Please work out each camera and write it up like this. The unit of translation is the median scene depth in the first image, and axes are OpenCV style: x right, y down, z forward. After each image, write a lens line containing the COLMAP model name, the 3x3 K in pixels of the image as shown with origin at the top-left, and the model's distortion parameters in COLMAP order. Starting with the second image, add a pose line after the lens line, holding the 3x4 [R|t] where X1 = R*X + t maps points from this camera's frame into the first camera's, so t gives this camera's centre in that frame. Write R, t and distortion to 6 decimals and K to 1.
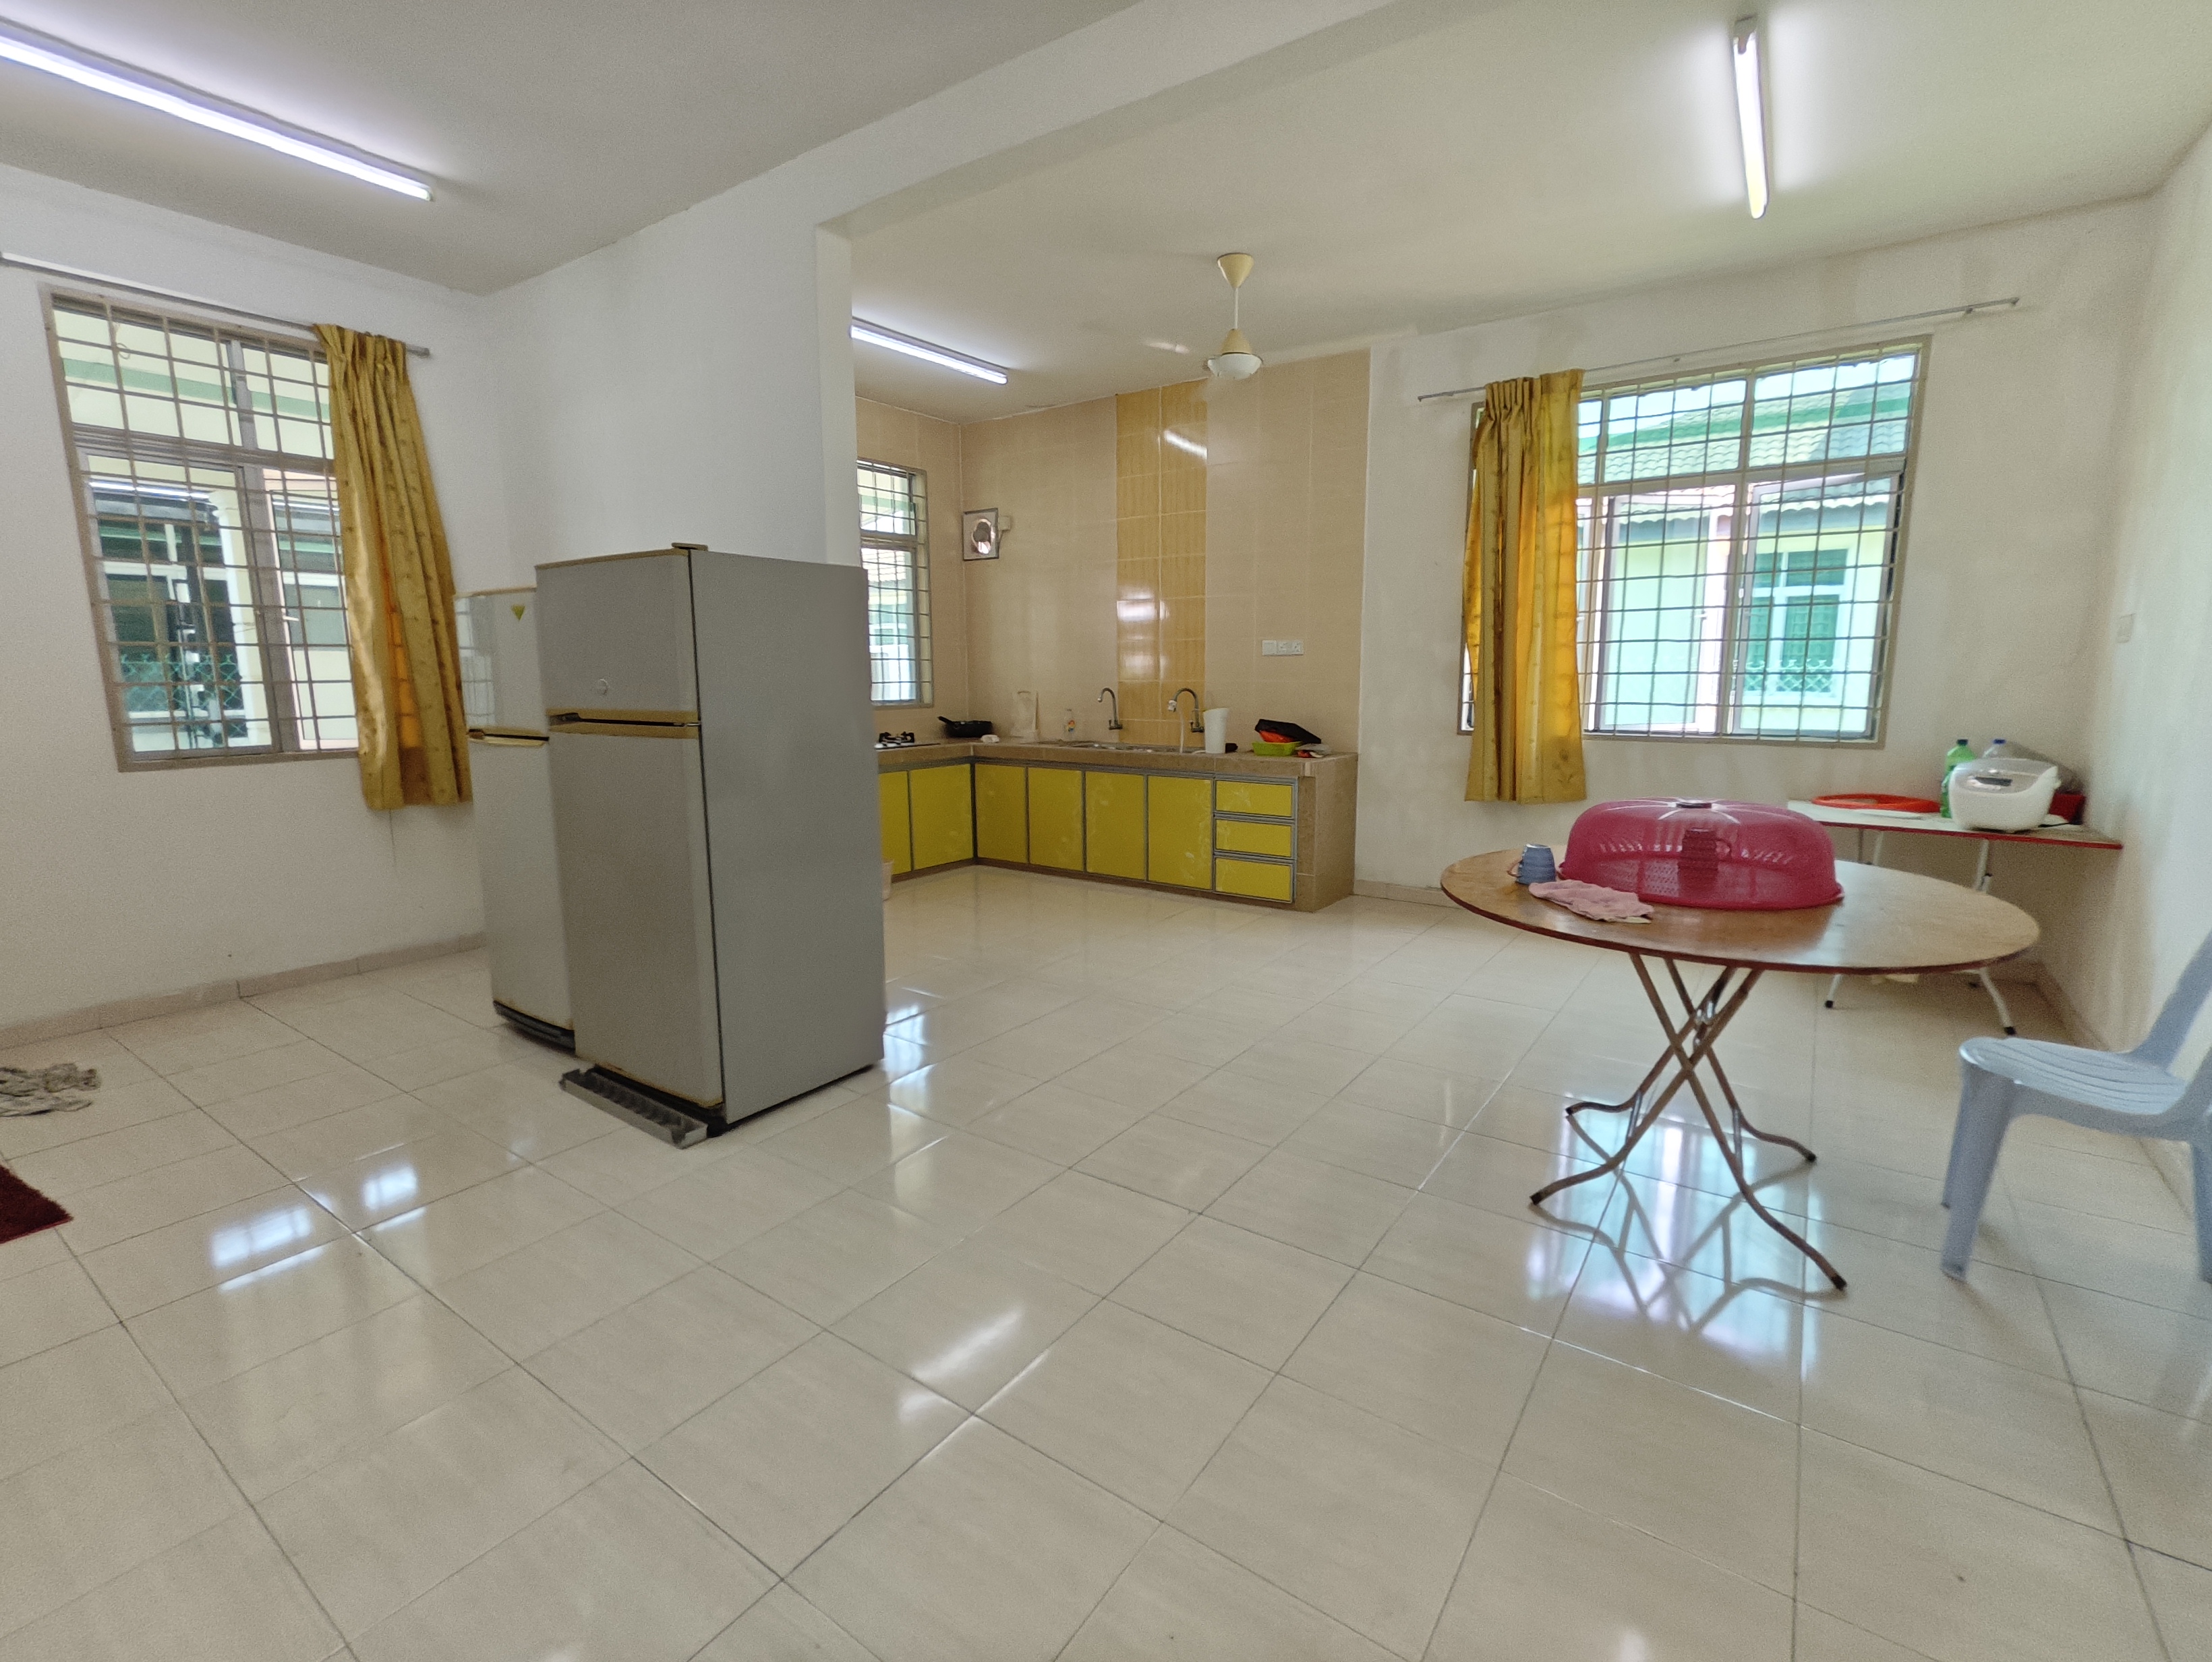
lens RADIAL K [[1010.8, 0, 1071.6], [0, 1010.8, 827.9], [0, 0, 1]] dist [0.009707, 0.001373]
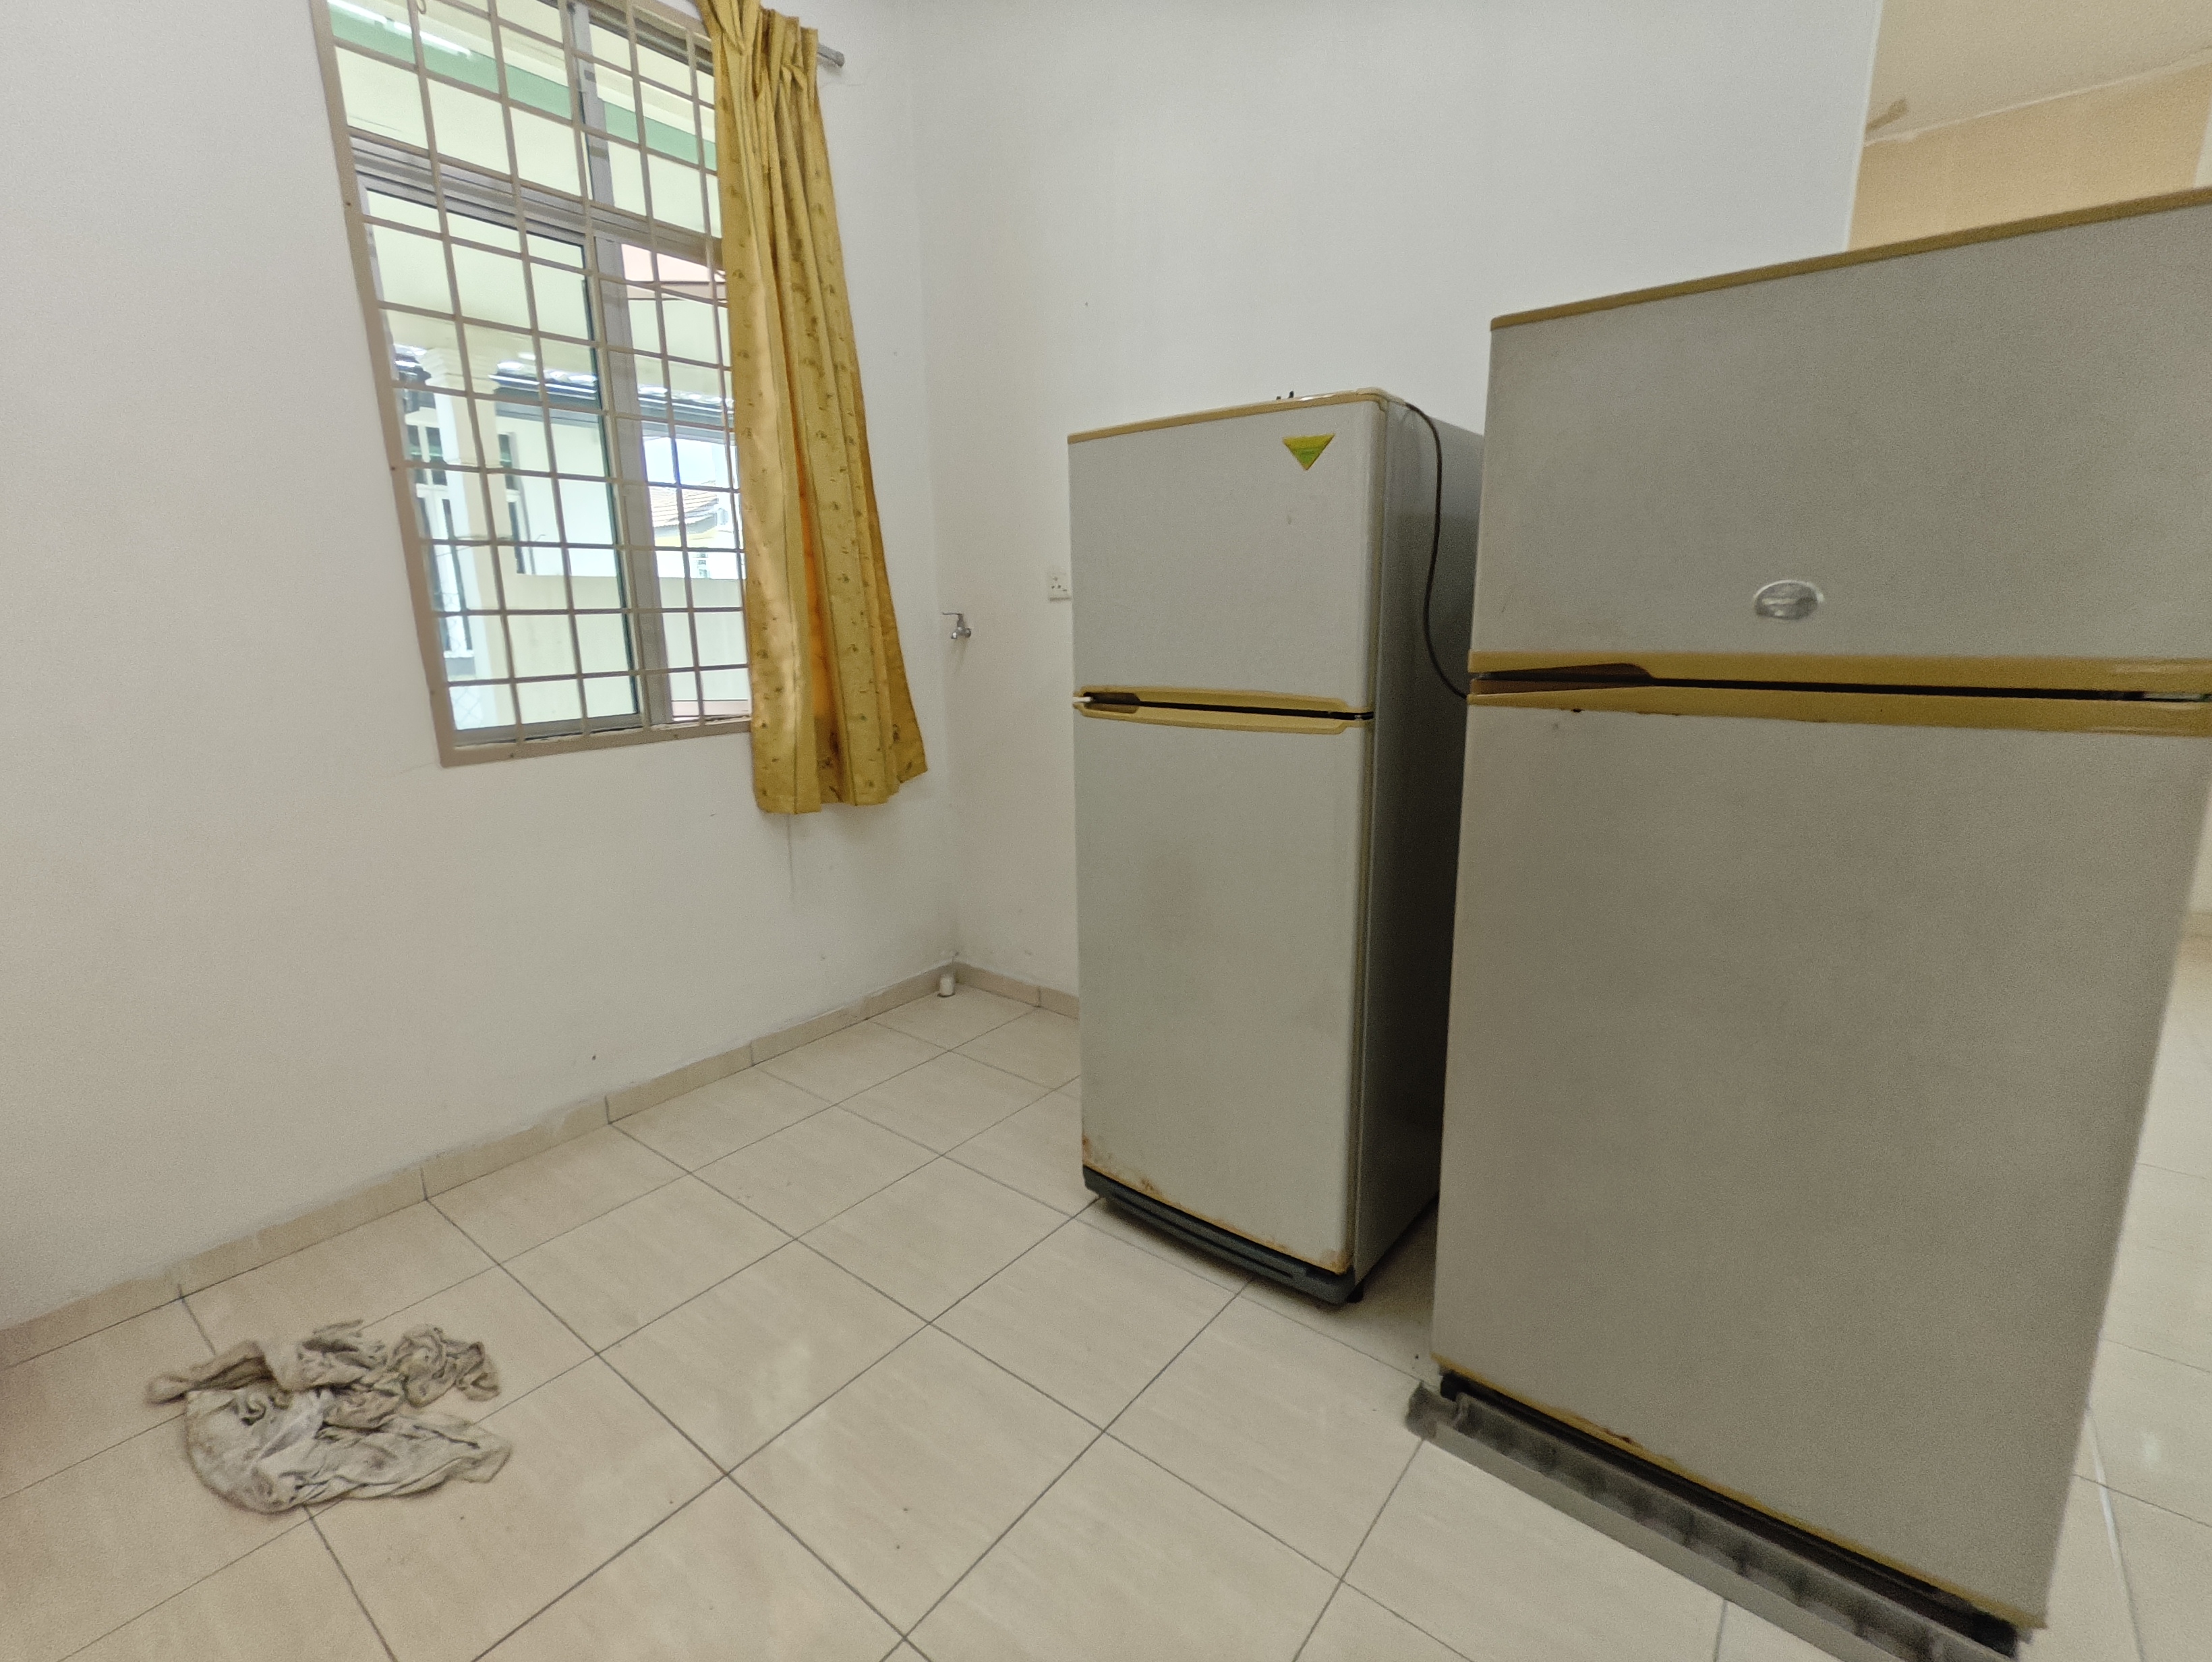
lens RADIAL K [[1010.8, 0, 1086.6], [0, 1010.8, 825.7], [0, 0, 1]] dist [0.009707, 0.001373]
pose [[0.999125, 0.002509, -0.041758, -0.483227], [-0.000097, 0.998336, 0.057663, -0.048836], [0.041834, -0.057609, 0.997462, 0.390873]]
